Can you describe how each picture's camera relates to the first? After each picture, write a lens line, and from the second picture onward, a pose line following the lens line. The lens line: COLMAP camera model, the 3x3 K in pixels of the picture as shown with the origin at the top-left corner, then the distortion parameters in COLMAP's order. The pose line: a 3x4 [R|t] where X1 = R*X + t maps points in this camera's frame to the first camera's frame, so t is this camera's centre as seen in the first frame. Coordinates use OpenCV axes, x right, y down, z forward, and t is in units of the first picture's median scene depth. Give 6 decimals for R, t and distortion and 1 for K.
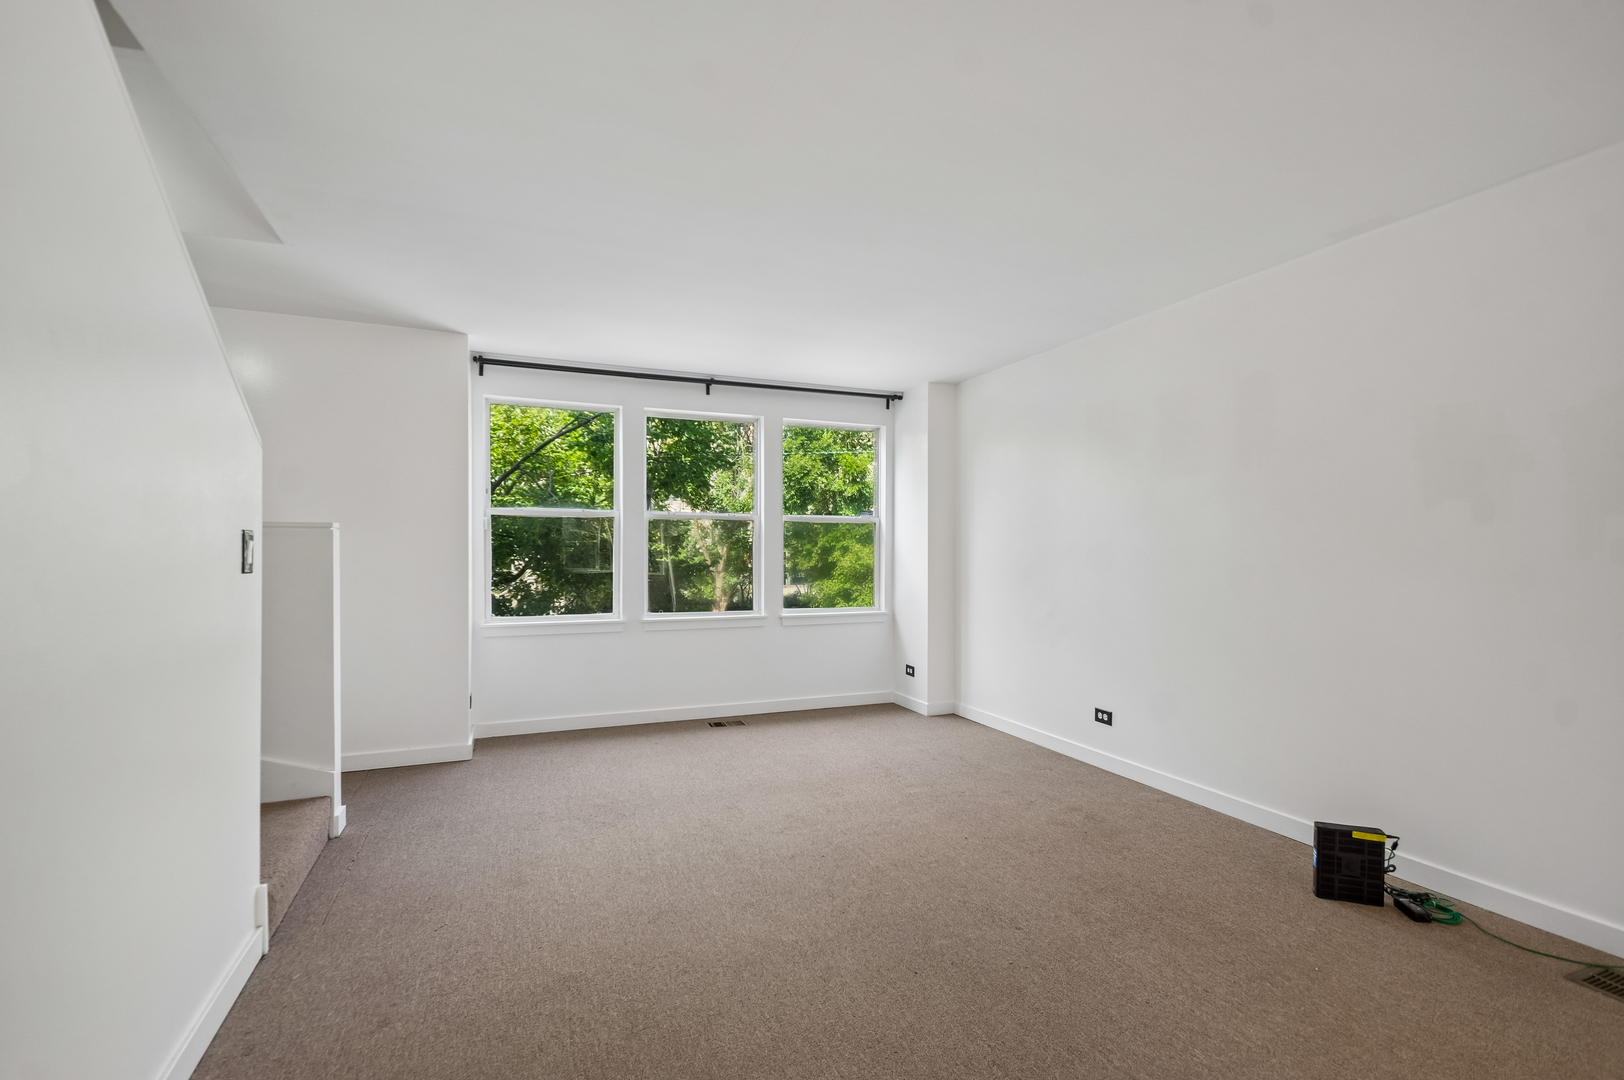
lens RADIAL K [[740.3, 0, 812.0], [0, 740.3, 540.0], [0, 0, 1]] dist [0.016901, -0.000141]
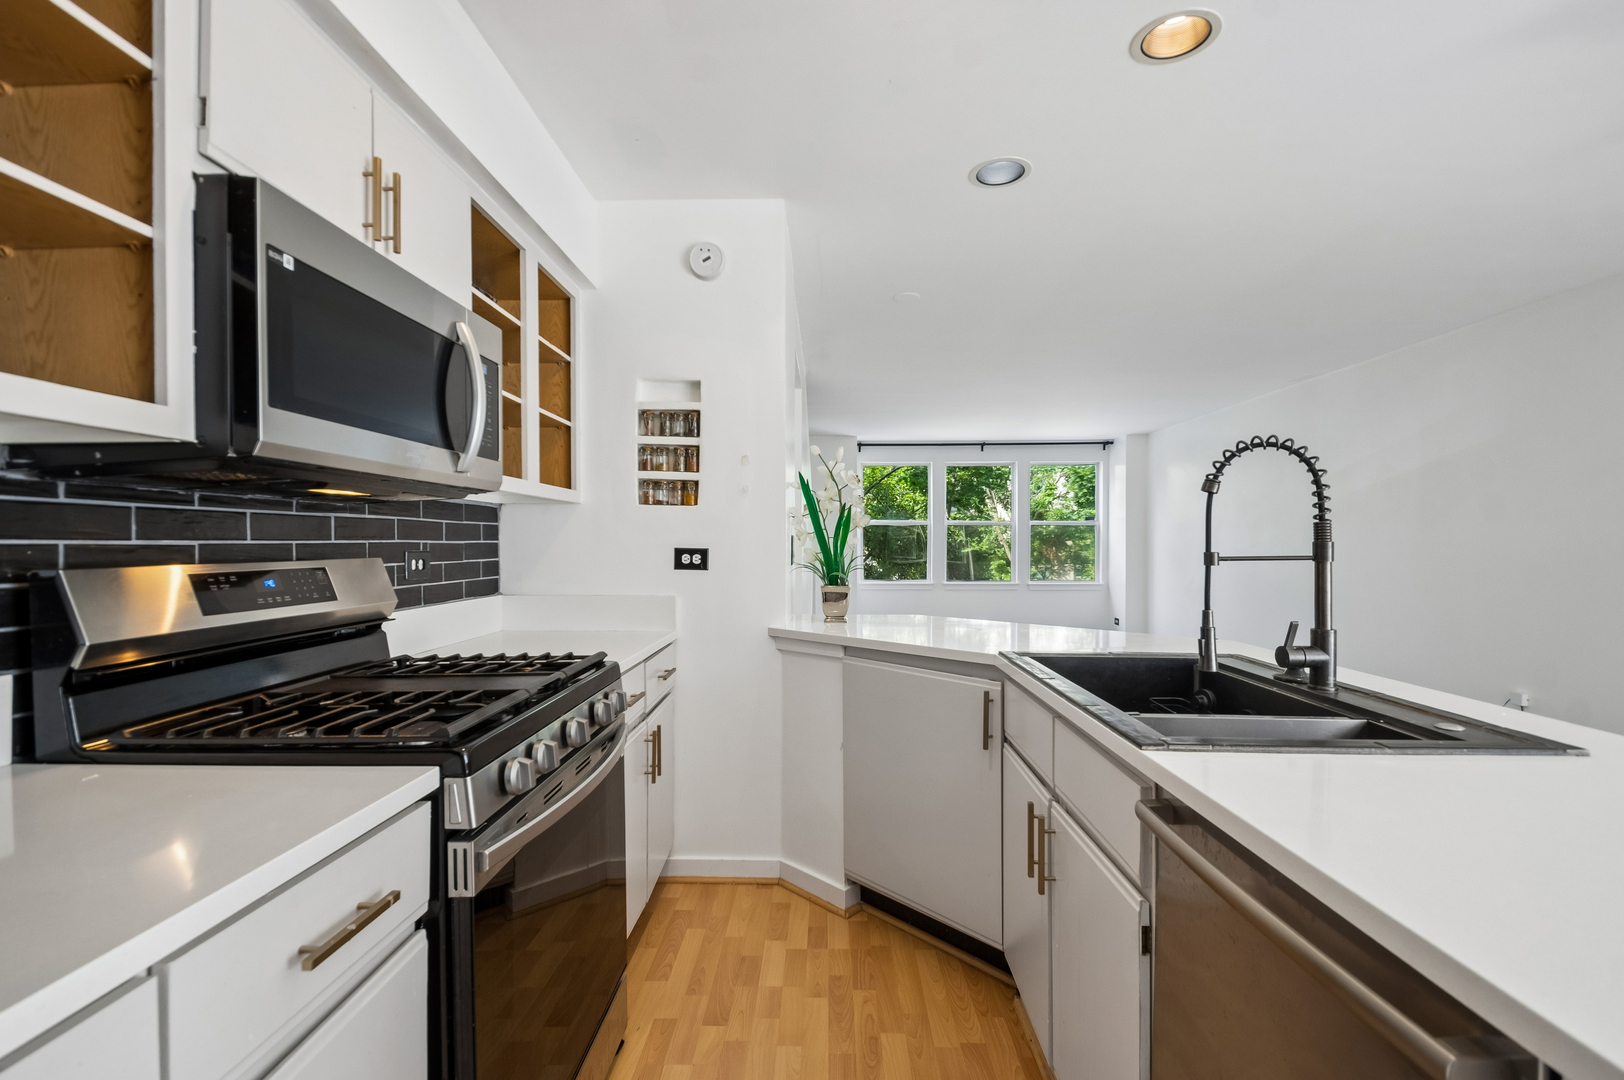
lens RADIAL K [[740.3, 0, 812.0], [0, 740.3, 540.0], [0, 0, 1]] dist [0.016901, -0.000141]
pose [[0.915204, -0.001485, -0.402988, 0.173257], [0.005872, 0.999936, 0.009651, -0.011844], [0.402948, -0.011199, 0.915154, -0.654920]]
